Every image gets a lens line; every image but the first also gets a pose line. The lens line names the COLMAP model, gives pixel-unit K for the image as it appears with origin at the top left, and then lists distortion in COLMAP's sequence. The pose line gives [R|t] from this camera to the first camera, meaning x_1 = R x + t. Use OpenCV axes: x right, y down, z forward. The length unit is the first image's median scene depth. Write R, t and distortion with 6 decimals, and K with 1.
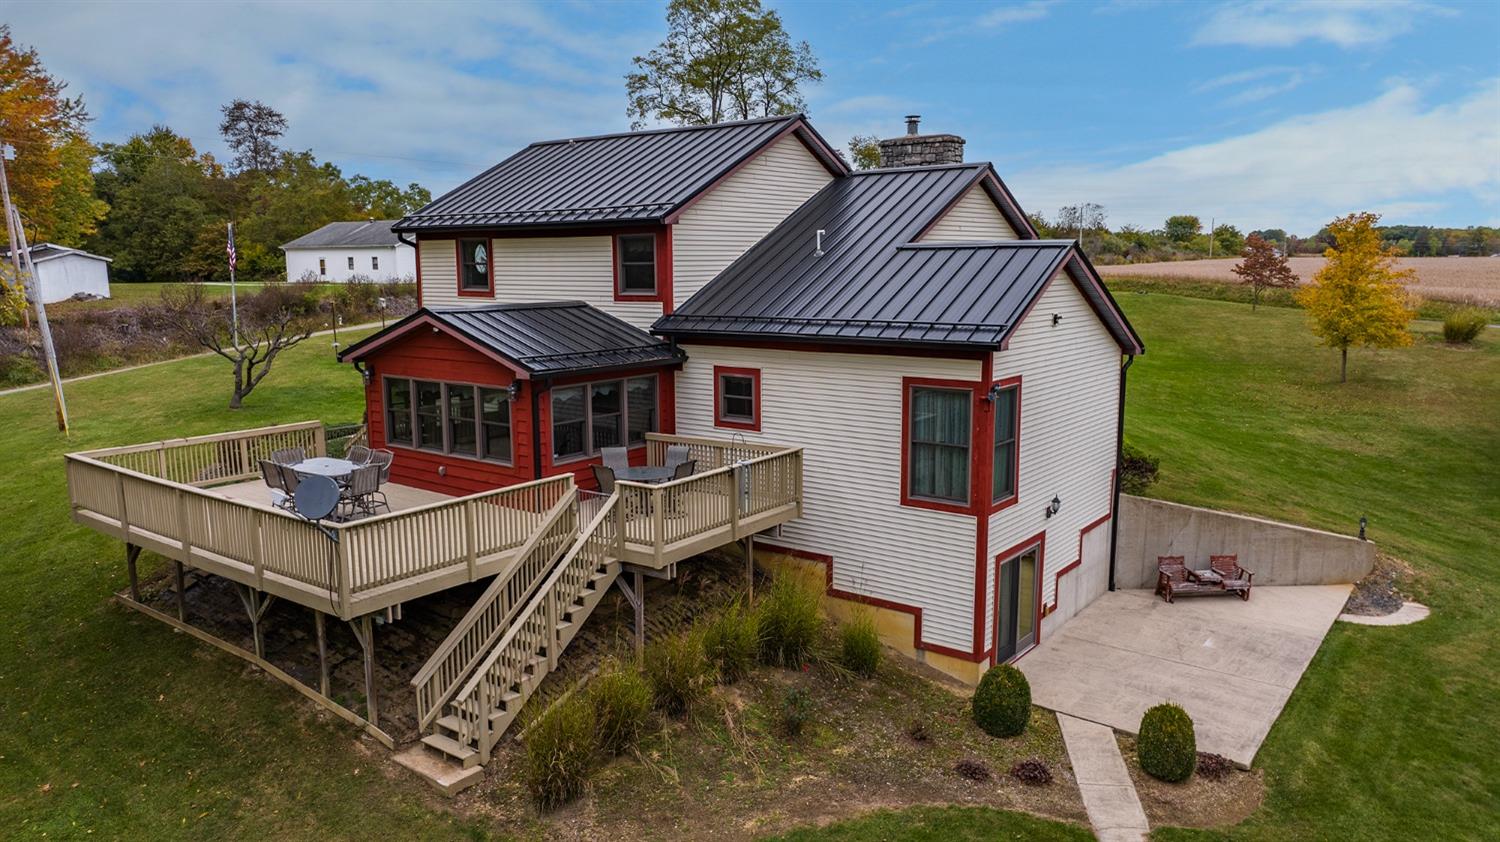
lens RADIAL K [[1066.6, 0, 750.0], [0, 1066.6, 421.0], [0, 0, 1]] dist [0.004584, -0.038153]
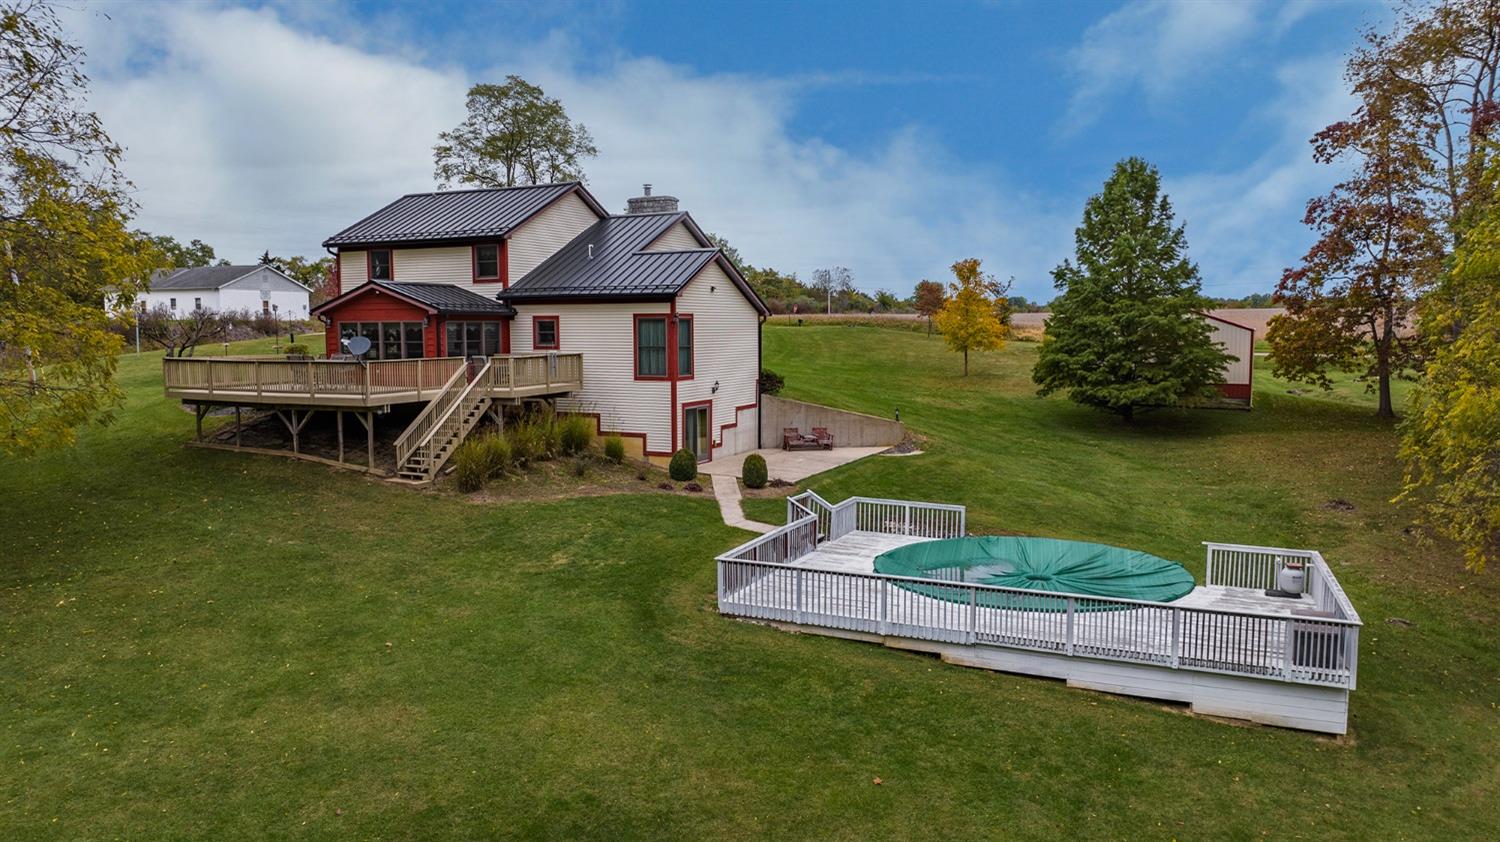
lens RADIAL K [[1066.6, 0, 750.0], [0, 1066.6, 421.0], [0, 0, 1]] dist [0.004584, -0.038153]
pose [[0.979914, -0.016421, 0.198743, -0.033416], [0.028709, 0.997839, -0.059104, 0.232381], [-0.197343, 0.063622, 0.978268, -0.797945]]
